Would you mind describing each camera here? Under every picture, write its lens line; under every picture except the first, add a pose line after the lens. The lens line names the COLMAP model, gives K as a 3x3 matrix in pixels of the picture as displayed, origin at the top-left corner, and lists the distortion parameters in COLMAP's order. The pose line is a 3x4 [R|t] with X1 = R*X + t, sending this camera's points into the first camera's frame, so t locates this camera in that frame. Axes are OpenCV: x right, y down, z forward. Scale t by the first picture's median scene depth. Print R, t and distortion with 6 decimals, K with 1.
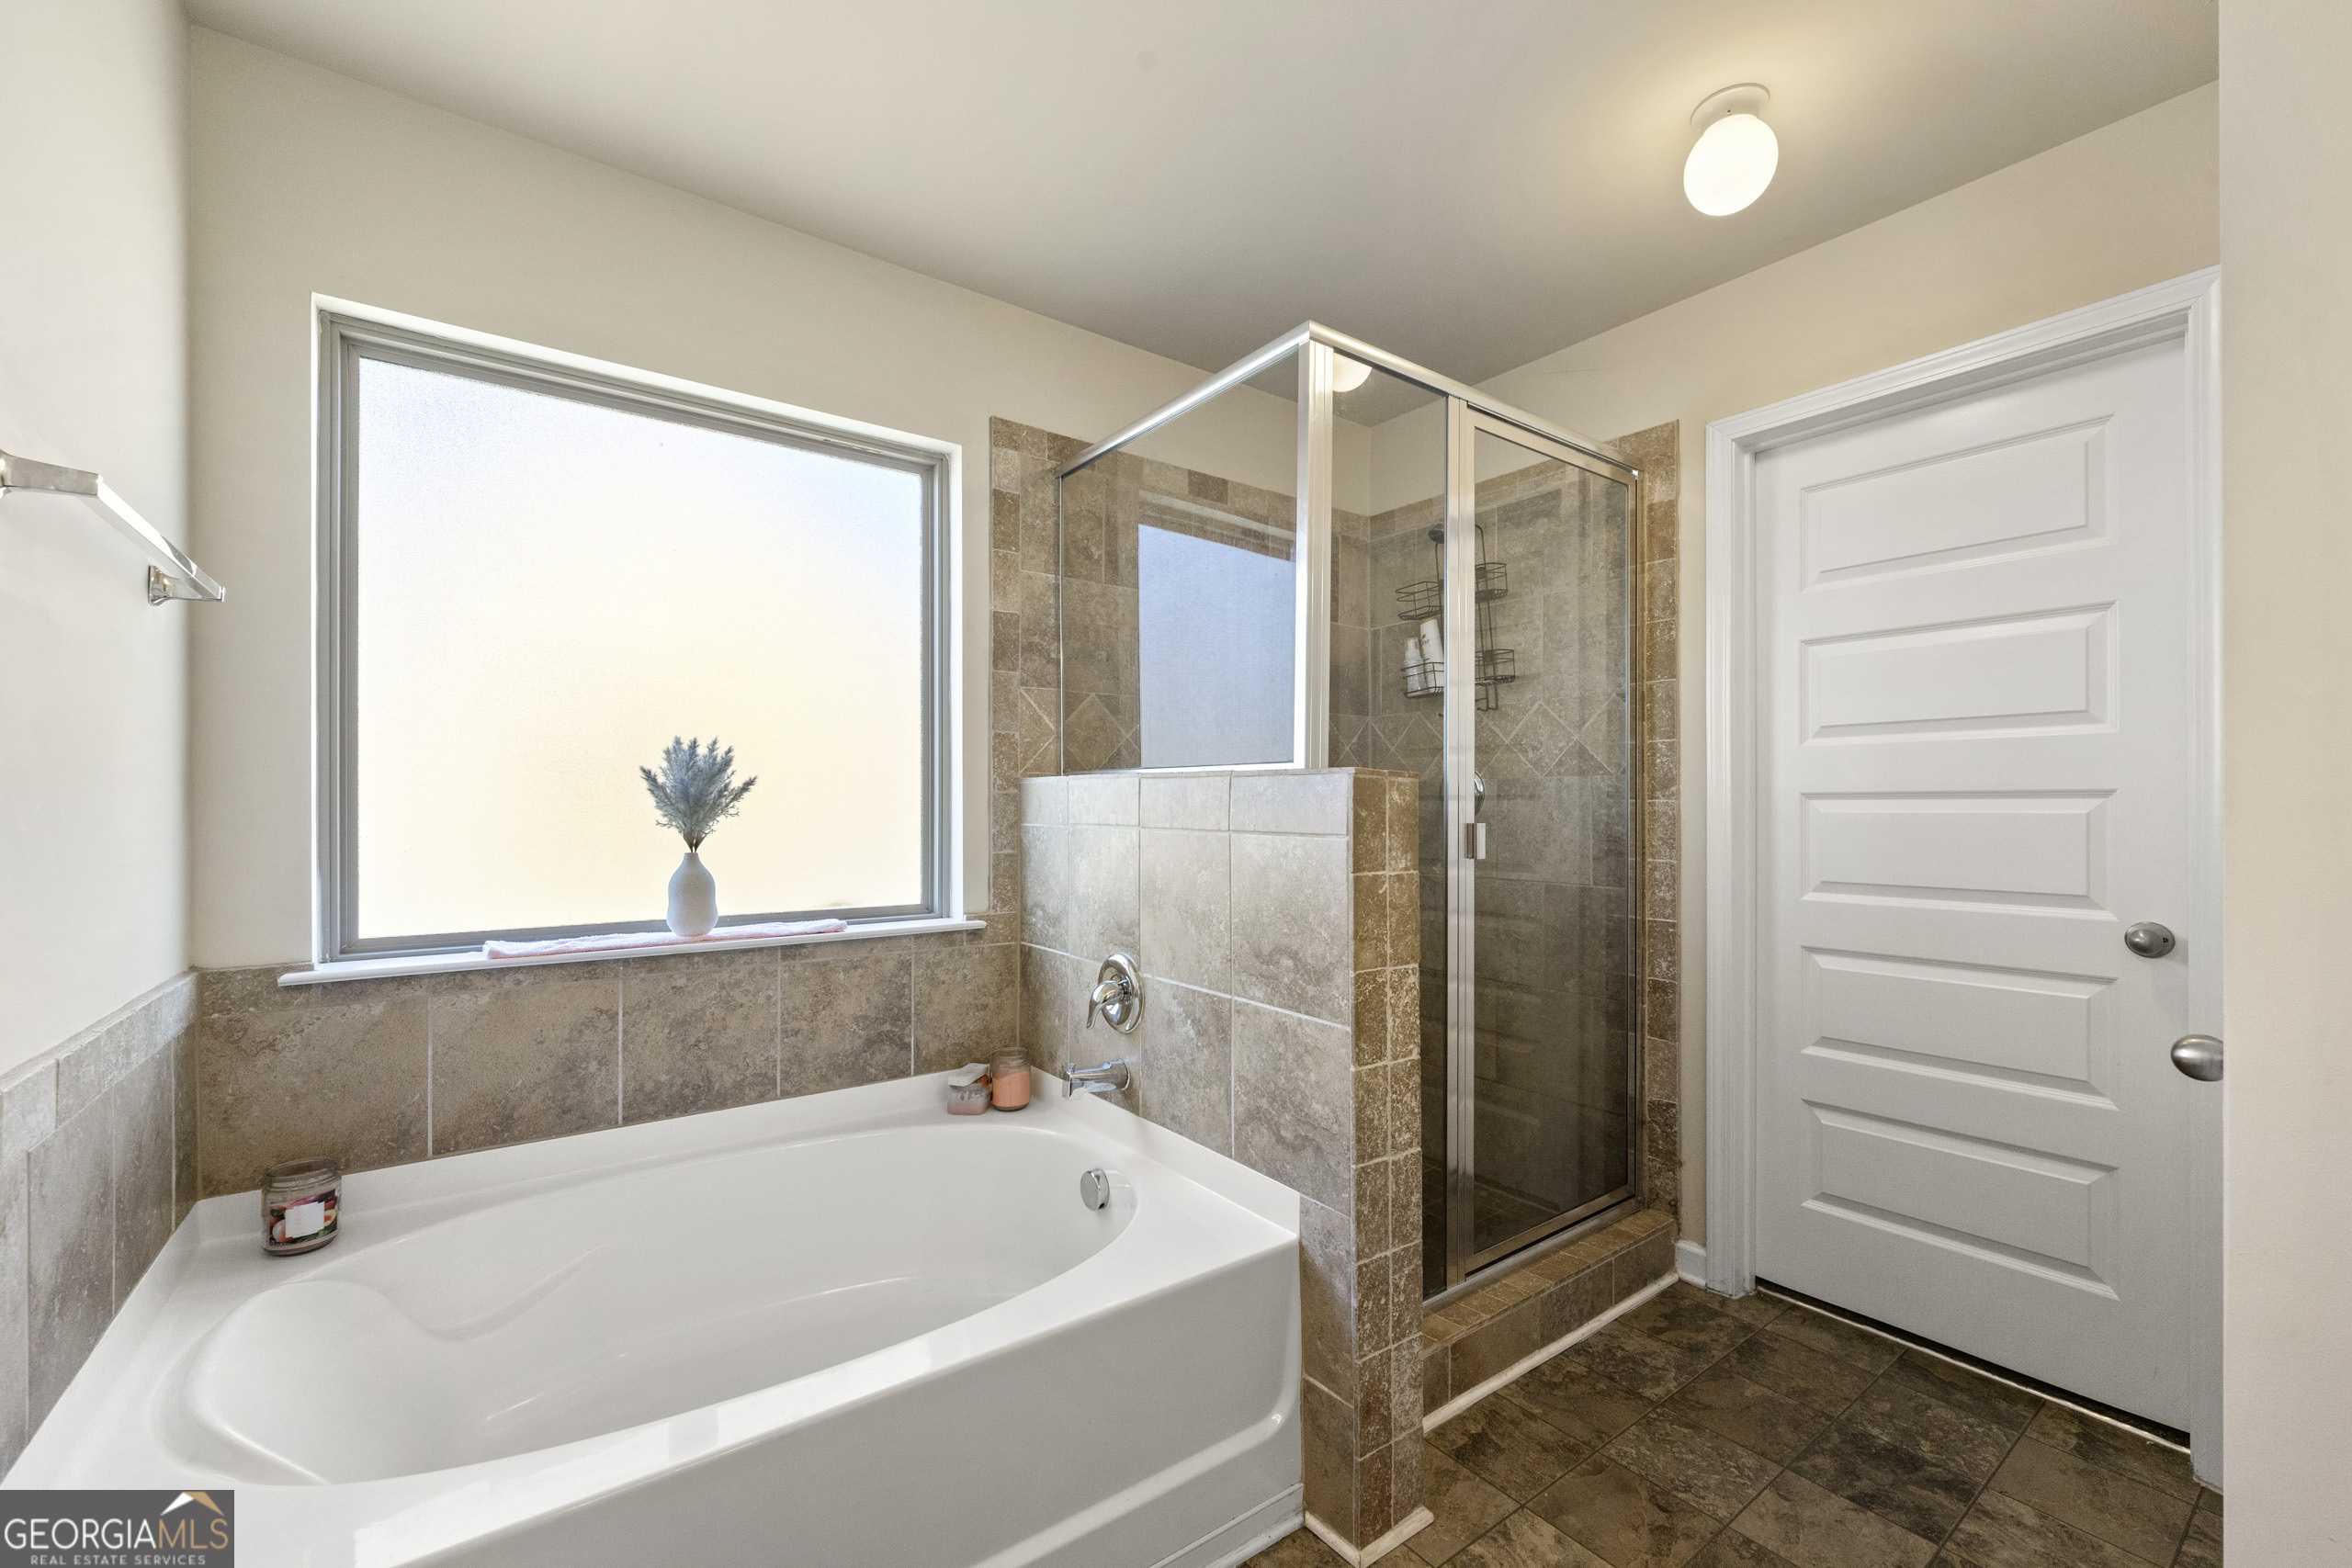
lens RADIAL K [[955.9, 0, 1183.4], [0, 955.9, 803.7], [0, 0, 1]] dist [-0.002793, 0.000759]
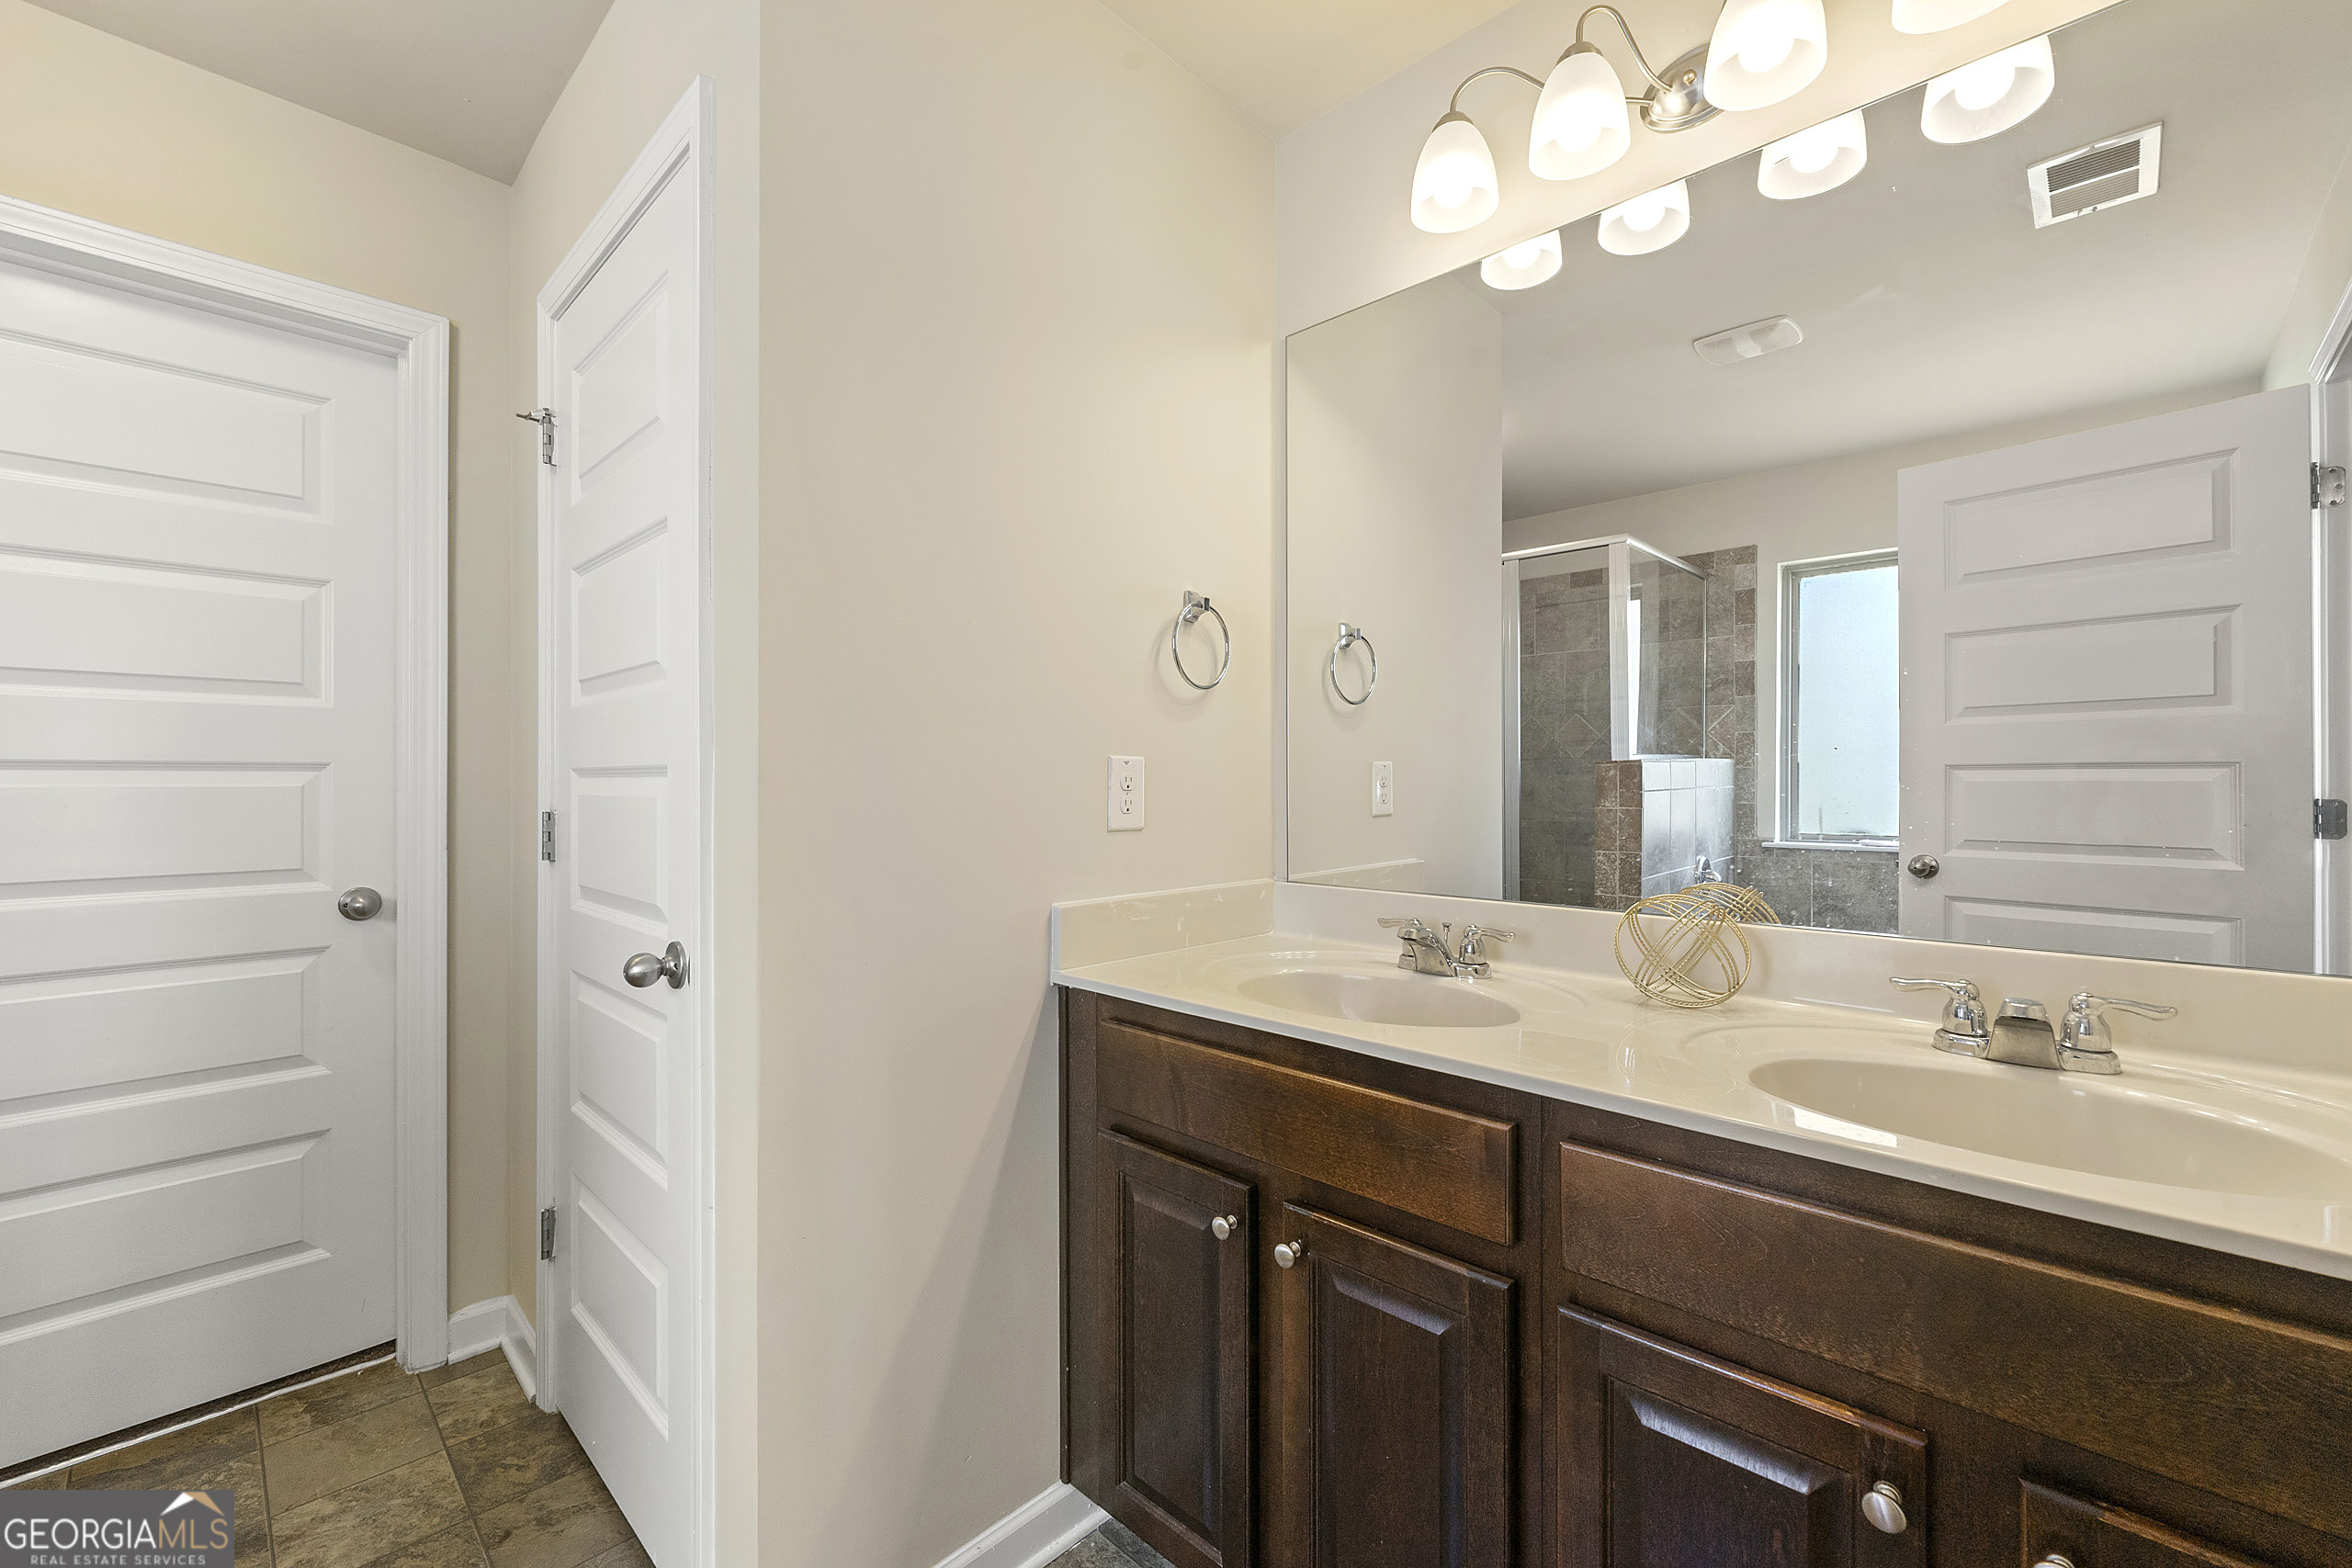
lens RADIAL K [[955.9, 0, 1182.0], [0, 955.9, 779.2], [0, 0, 1]] dist [-0.002793, 0.000759]
pose [[-0.167850, 0.003503, 0.985806, -0.199423], [-0.003056, 0.999987, -0.004074, 0.003998], [-0.985808, -0.003696, -0.167837, 0.267839]]
